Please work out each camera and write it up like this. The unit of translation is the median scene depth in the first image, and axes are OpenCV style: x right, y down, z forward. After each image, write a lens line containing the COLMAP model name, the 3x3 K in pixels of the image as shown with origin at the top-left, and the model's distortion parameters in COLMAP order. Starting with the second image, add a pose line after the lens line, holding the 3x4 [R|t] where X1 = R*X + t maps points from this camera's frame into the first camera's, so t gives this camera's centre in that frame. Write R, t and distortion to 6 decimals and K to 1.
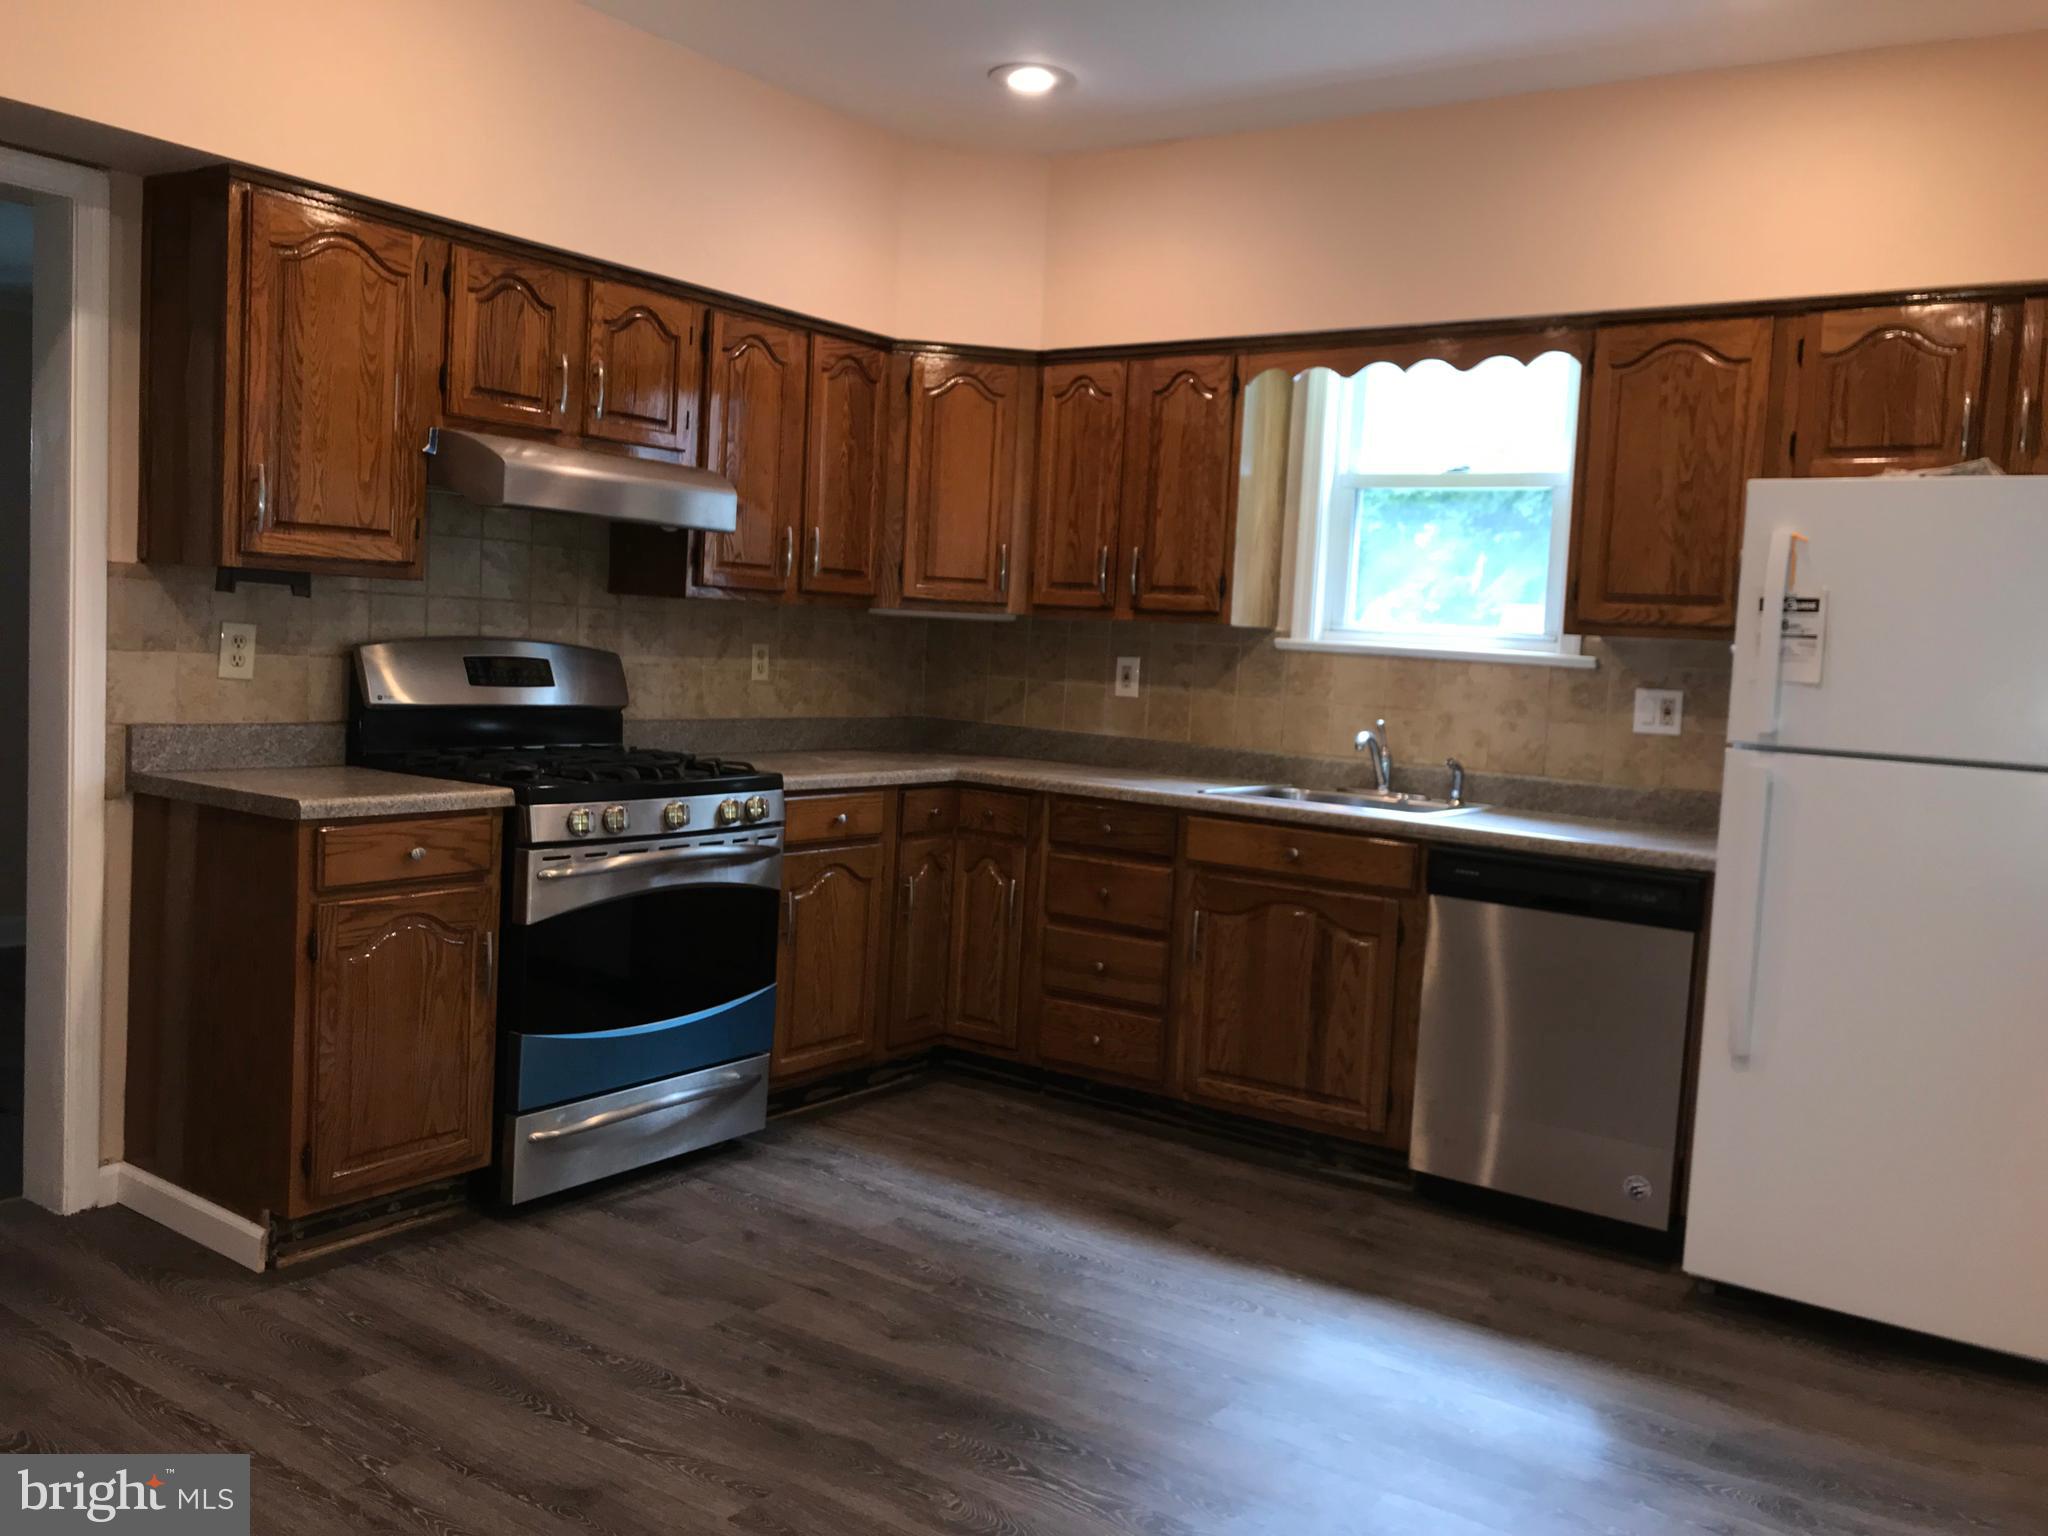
lens RADIAL K [[1681.7, 0, 1009.1], [0, 1681.7, 767.6], [0, 0, 1]] dist [0.047088, -0.059057]
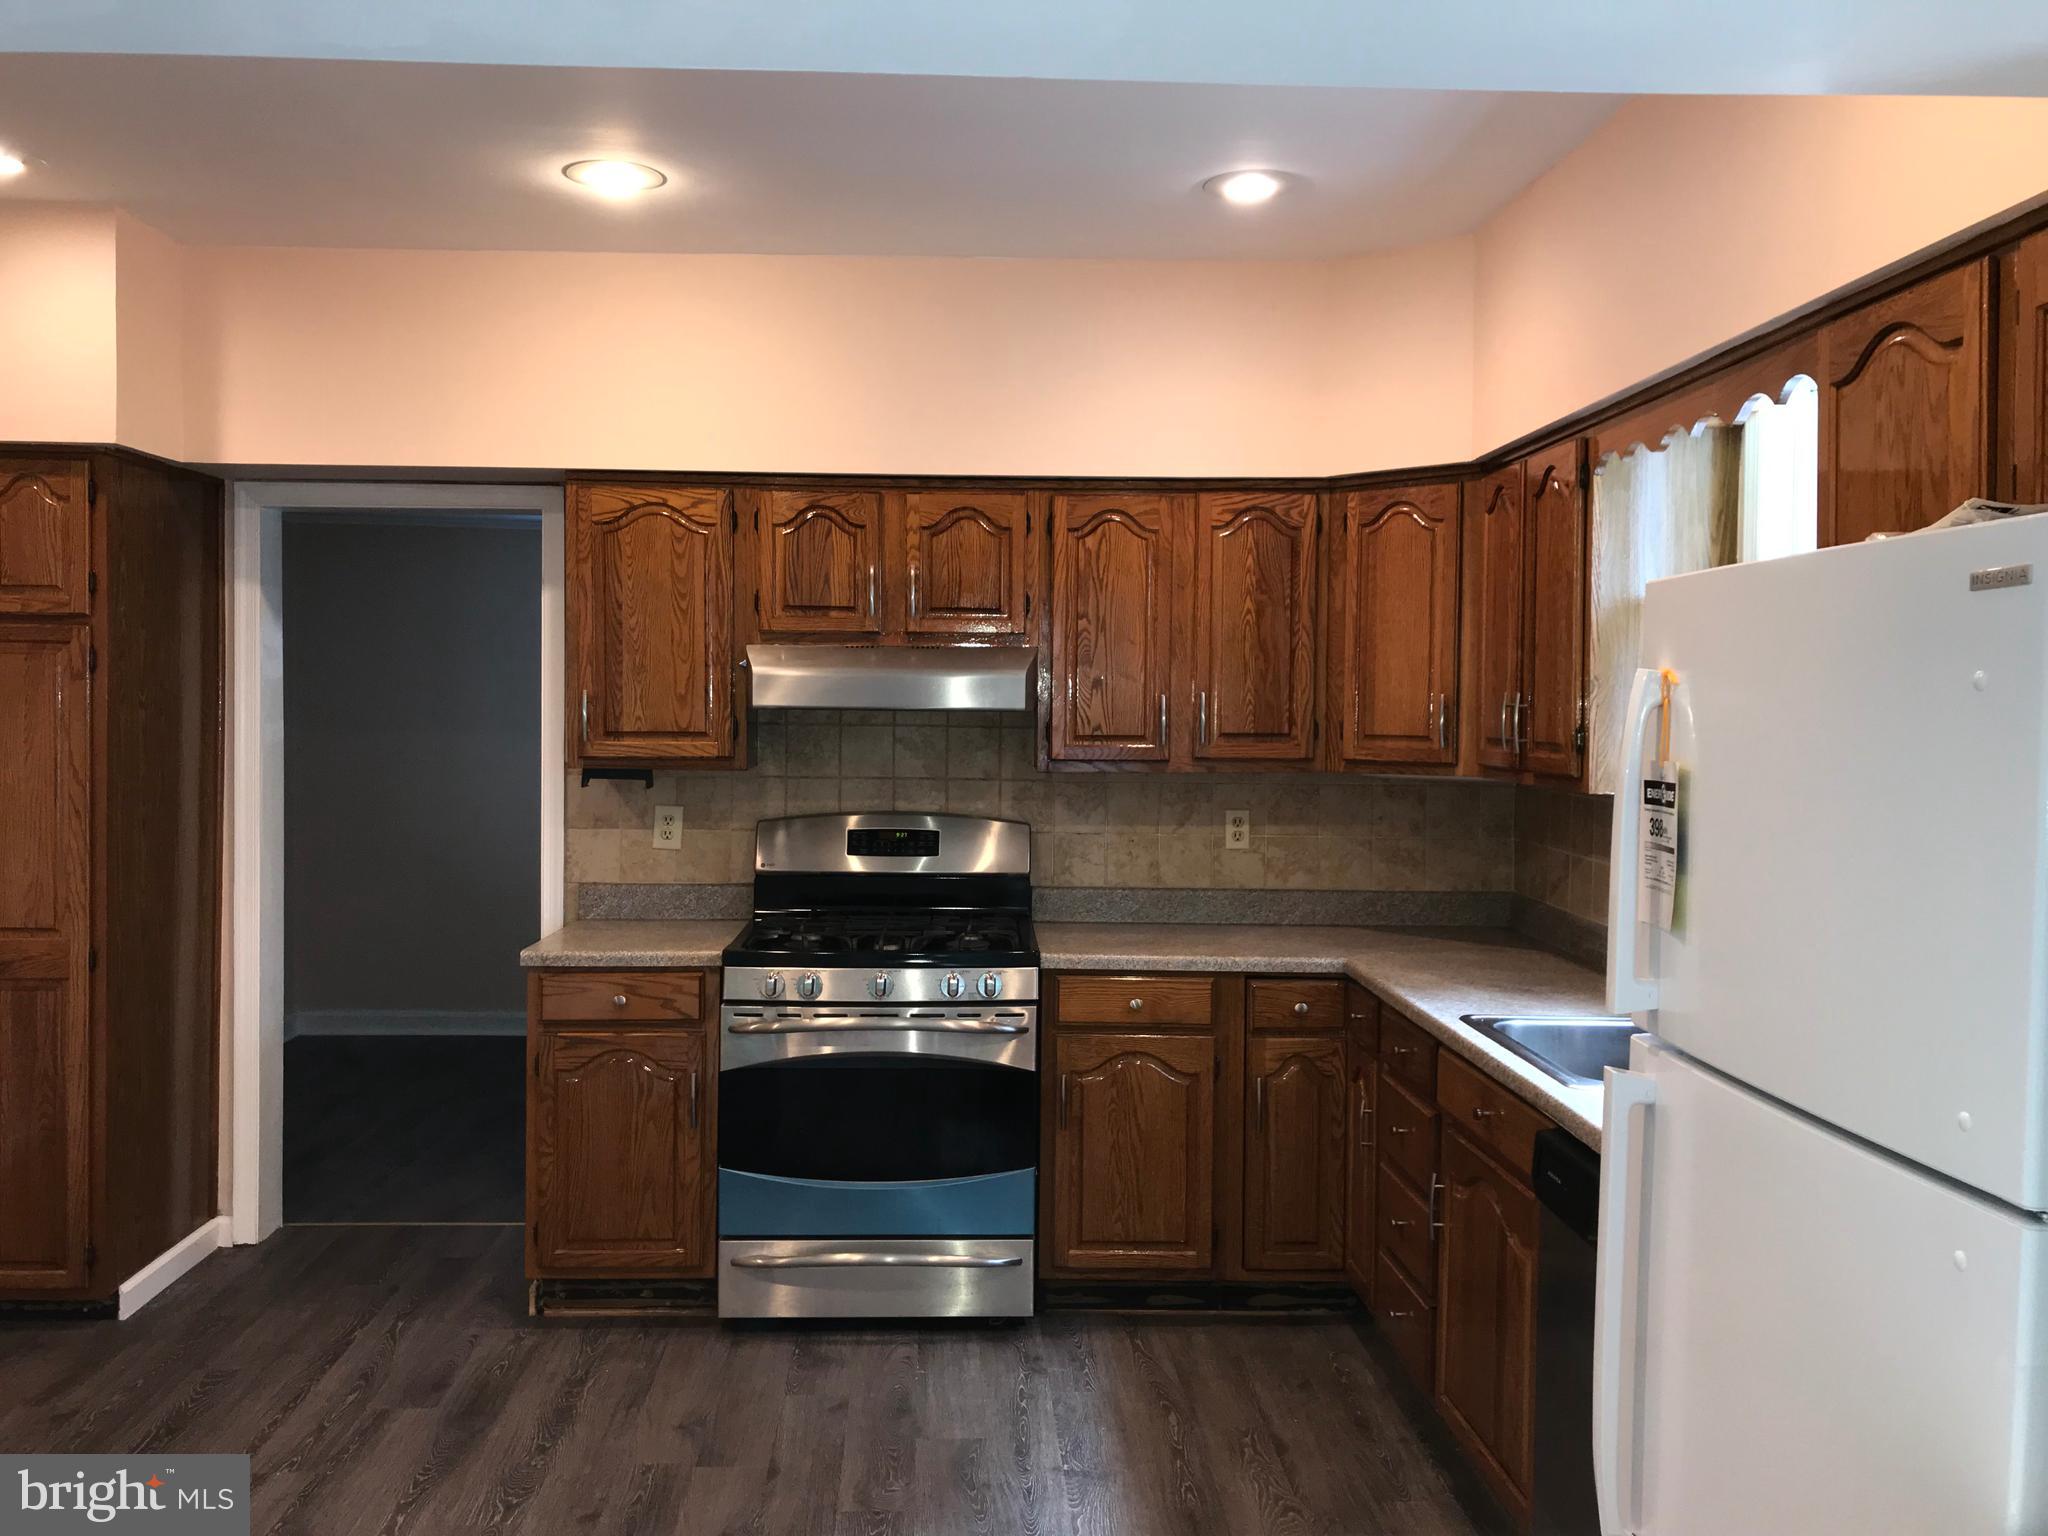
lens RADIAL K [[1681.7, 0, 1010.9], [0, 1681.7, 754.8], [0, 0, 1]] dist [0.047088, -0.059057]
pose [[0.603115, -0.021681, -0.797360, 0.698388], [-0.040074, 0.997545, -0.057436, -0.058714], [0.796647, 0.066594, 0.600765, 0.420142]]
